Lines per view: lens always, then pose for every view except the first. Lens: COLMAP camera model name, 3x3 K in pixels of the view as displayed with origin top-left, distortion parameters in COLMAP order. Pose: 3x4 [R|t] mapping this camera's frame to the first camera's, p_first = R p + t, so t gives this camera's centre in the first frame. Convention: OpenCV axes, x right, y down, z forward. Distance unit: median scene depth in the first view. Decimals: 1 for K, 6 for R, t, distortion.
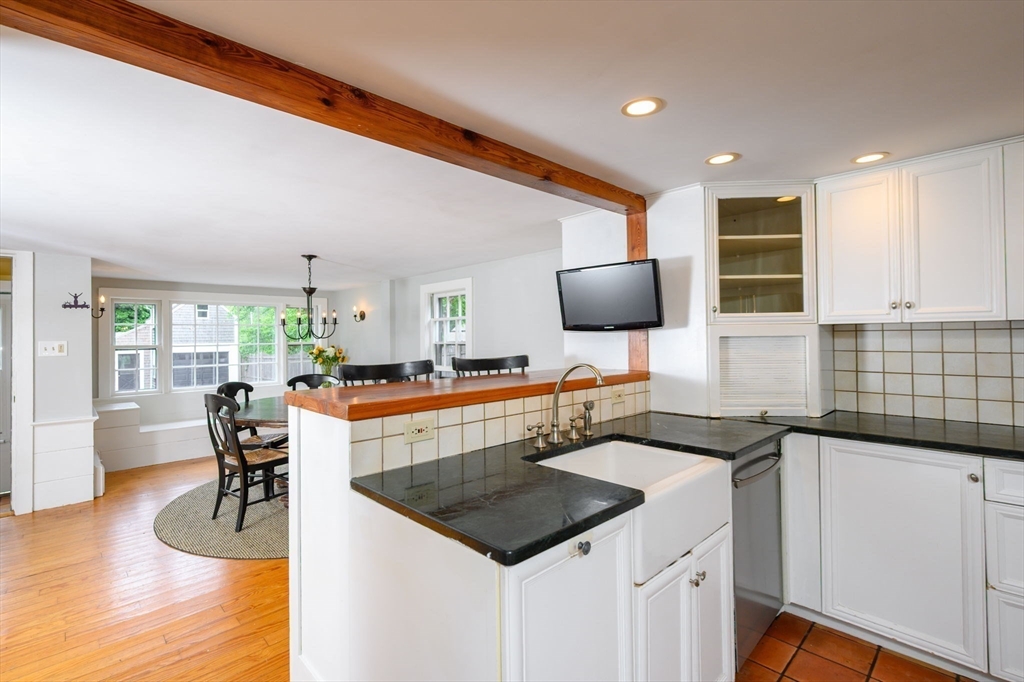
lens RADIAL K [[470.4, 0, 490.7], [0, 470.4, 329.6], [0, 0, 1]] dist [0.003535, 0.000065]
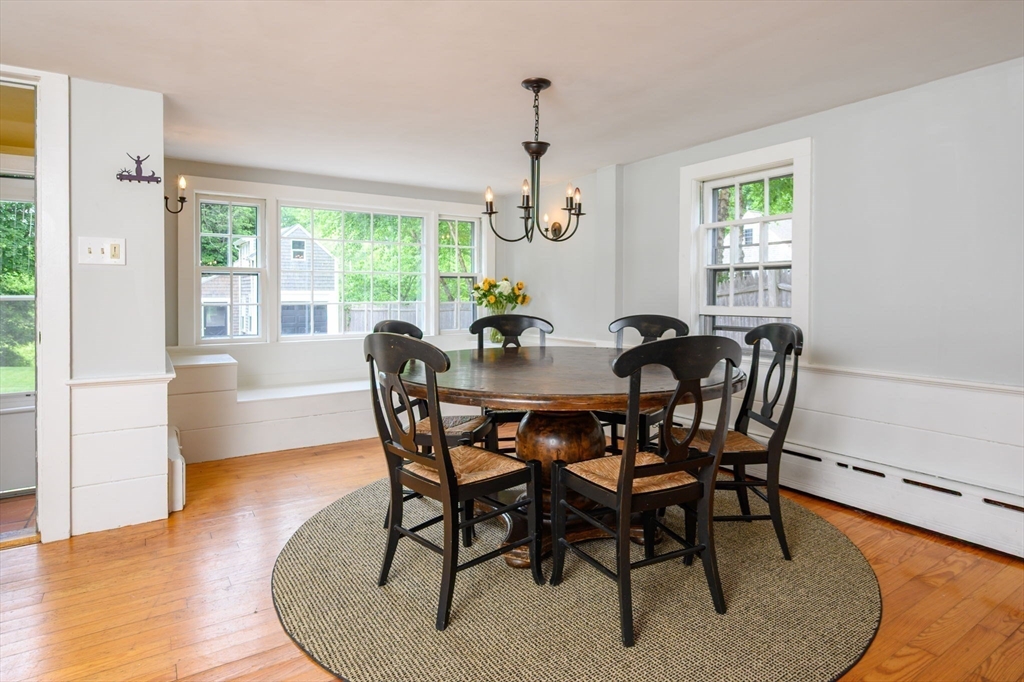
lens RADIAL K [[575.8, 0, 542.2], [0, 575.8, 296.2], [0, 0, 1]] dist [0.005257, -0.001116]
pose [[0.990657, 0.014080, -0.135647, -0.308172], [-0.011623, 0.999754, 0.018890, 0.074880], [0.135879, -0.017137, 0.990577, 0.382505]]
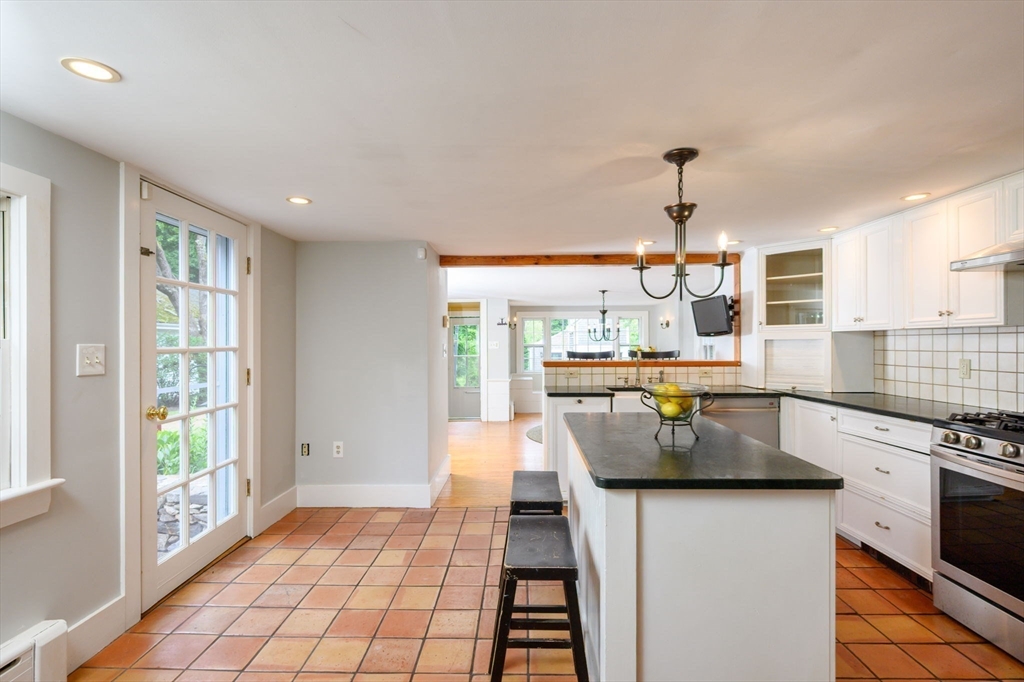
lens RADIAL K [[504.6, 0, 511.6], [0, 504.6, 344.0], [0, 0, 1]] dist [0.001152, -0.001001]
pose [[0.723142, 0.007515, -0.690658, 0.642089], [0.007499, 0.999796, 0.018730, -0.005598], [0.690658, -0.018723, 0.722939, -0.533651]]
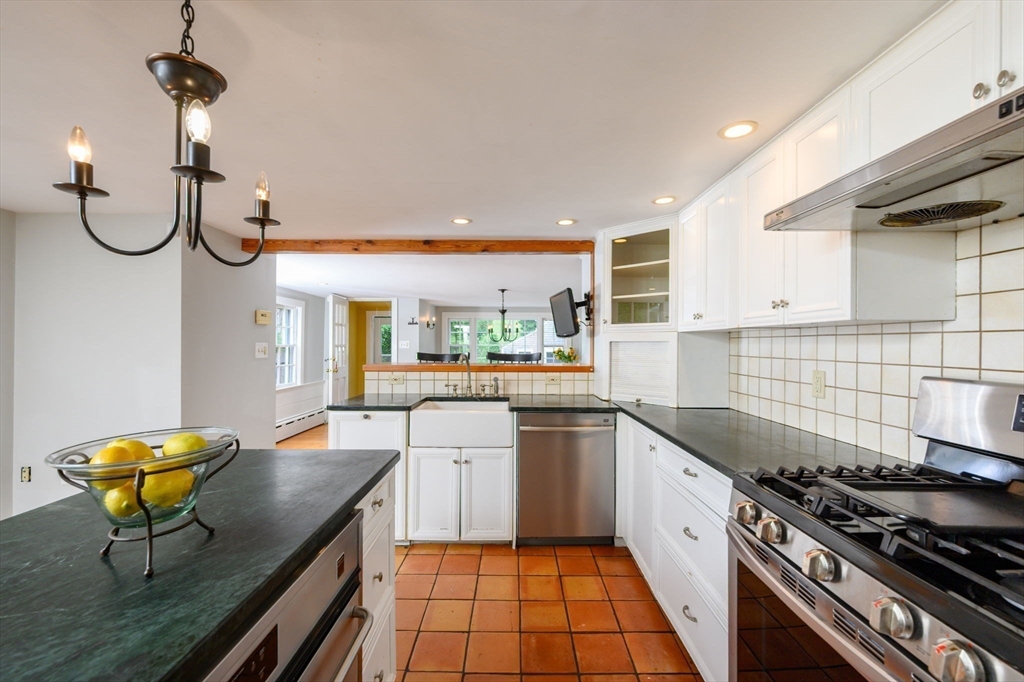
lens RADIAL K [[436.7, 0, 513.0], [0, 436.7, 344.3], [0, 0, 1]] dist [-0.001130, 0.000121]
pose [[0.737412, 0.014627, -0.675285, 0.685819], [-0.001708, 0.999803, 0.019790, -0.000699], [0.675441, -0.013440, 0.737291, -0.075092]]
